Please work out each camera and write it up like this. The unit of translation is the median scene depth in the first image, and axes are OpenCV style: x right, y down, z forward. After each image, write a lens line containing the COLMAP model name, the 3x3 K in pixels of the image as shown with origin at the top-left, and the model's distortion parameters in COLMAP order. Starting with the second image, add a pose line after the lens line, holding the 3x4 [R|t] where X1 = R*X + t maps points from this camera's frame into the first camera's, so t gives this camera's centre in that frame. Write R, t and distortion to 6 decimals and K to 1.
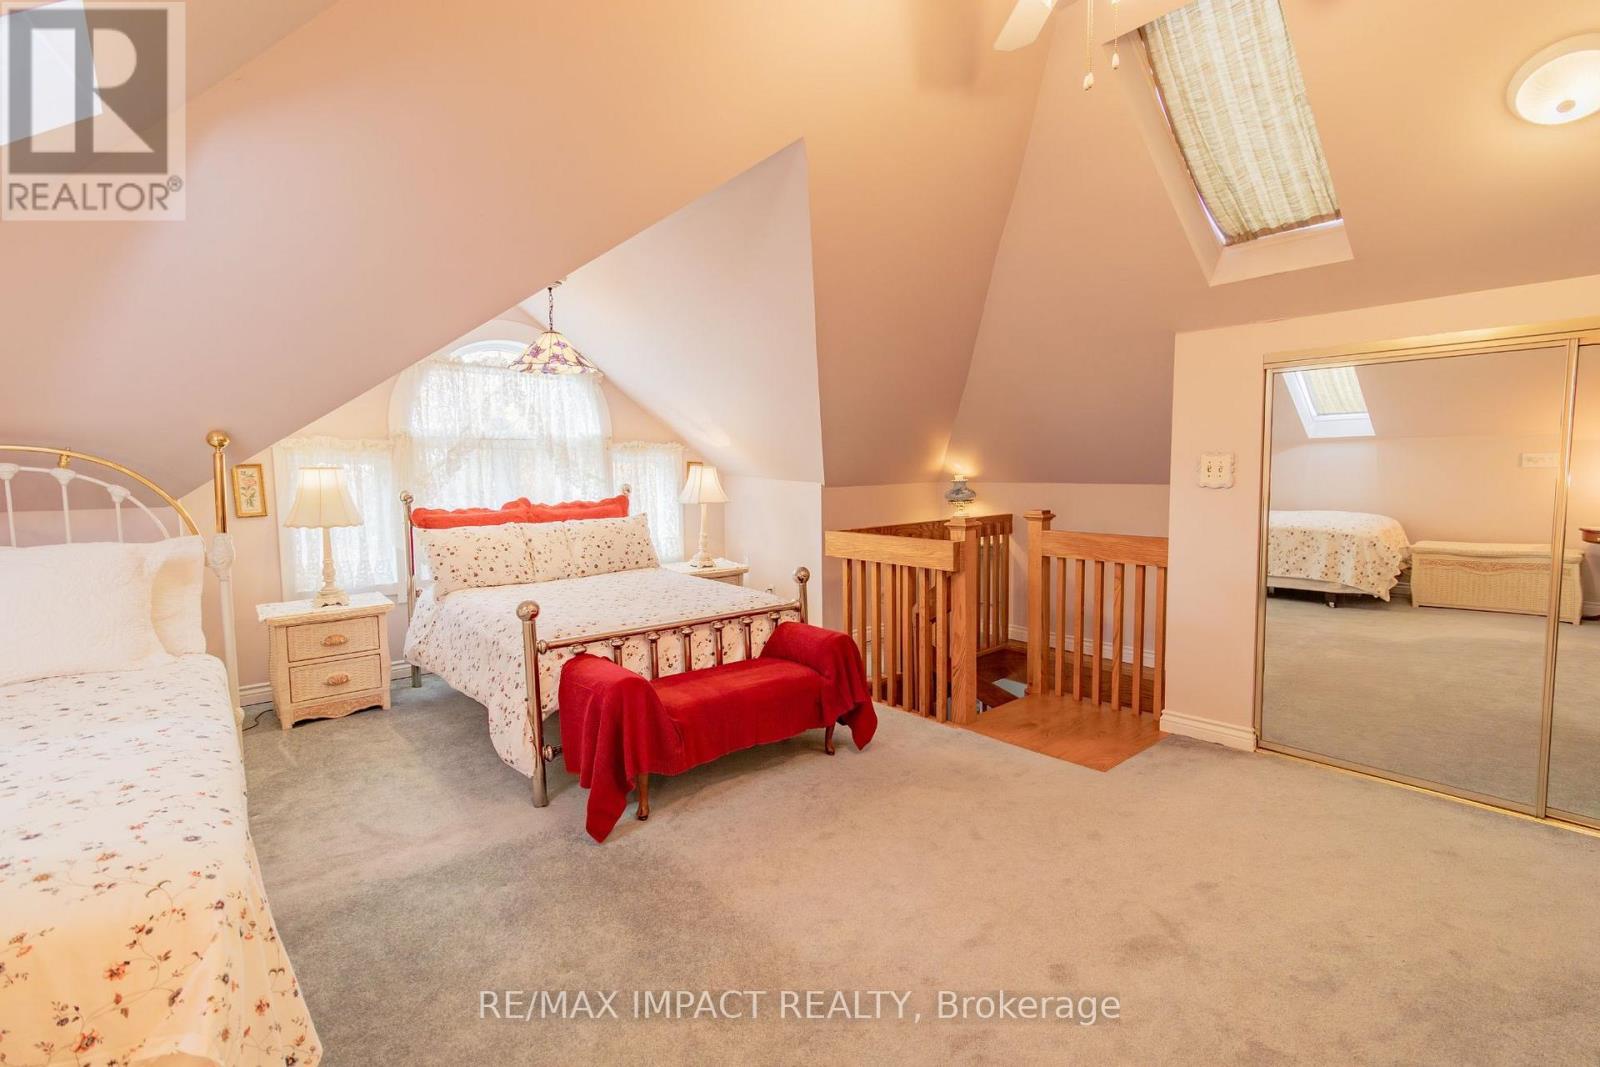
lens RADIAL K [[742.3, 0, 811.7], [0, 742.3, 537.3], [0, 0, 1]] dist [0.002828, -0.000467]
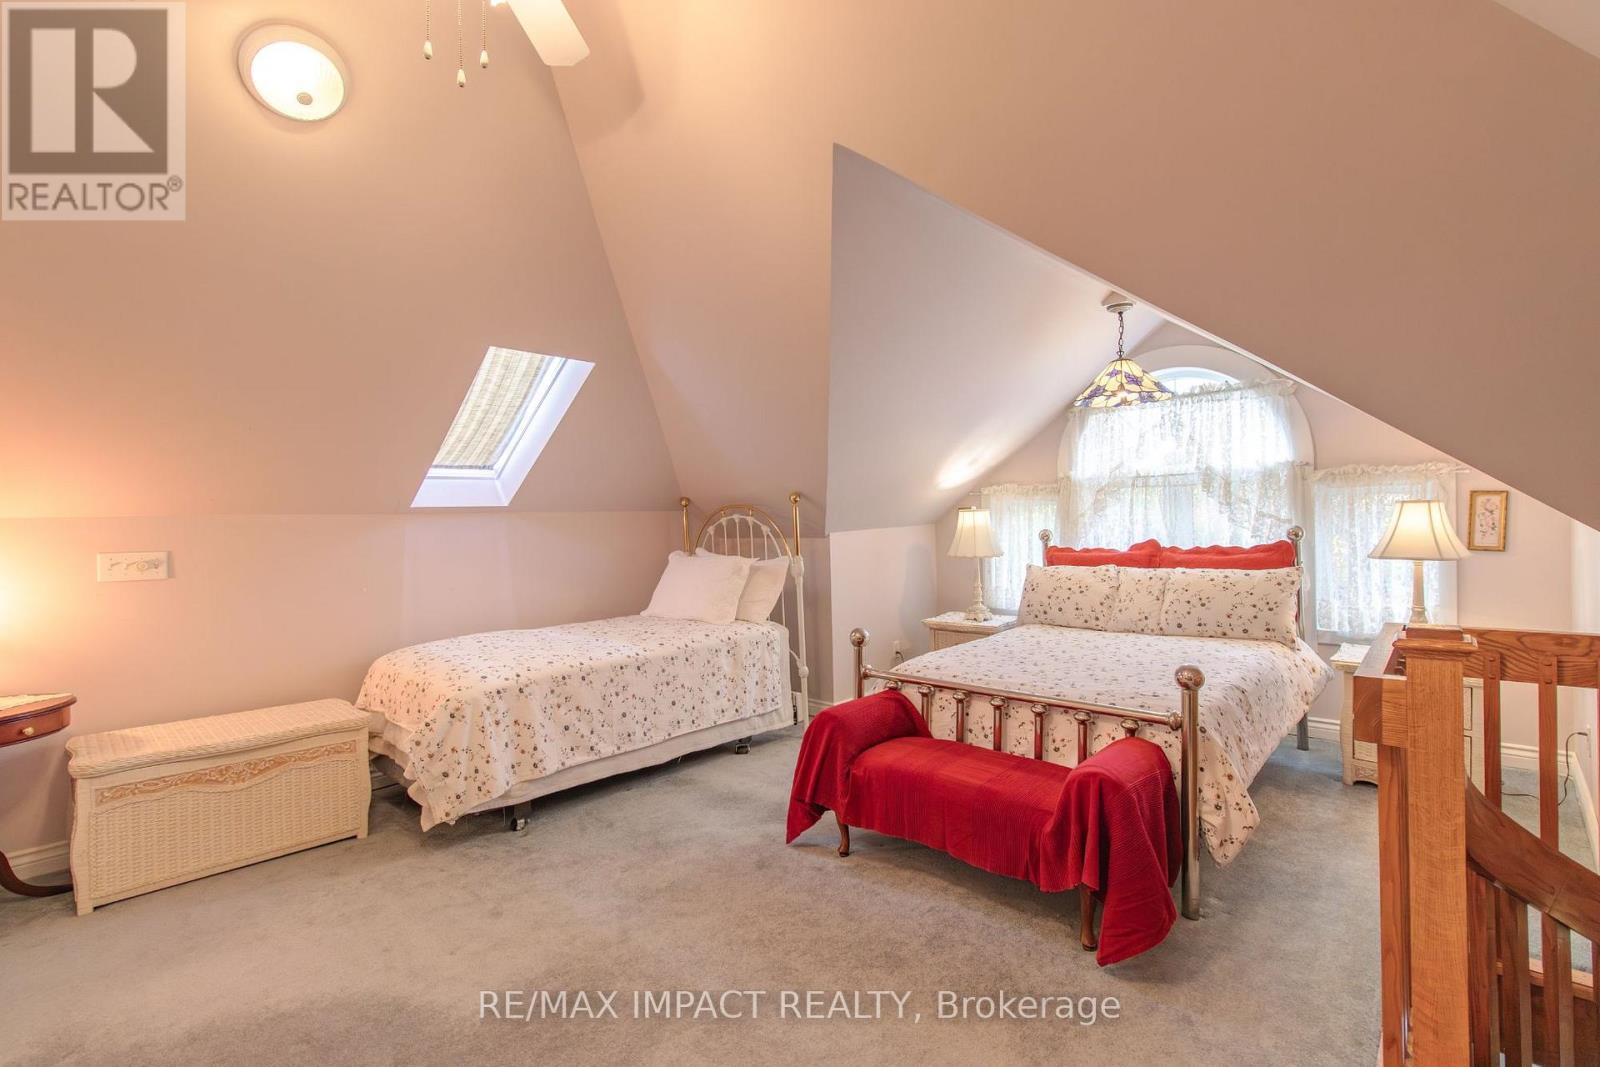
lens RADIAL K [[742.3, 0, 812.9], [0, 742.3, 524.0], [0, 0, 1]] dist [0.002828, -0.000467]
pose [[0.112491, 0.018832, -0.993474, 0.509736], [-0.067193, 0.997676, 0.011303, -0.059044], [0.991378, 0.065483, 0.113494, 0.520953]]
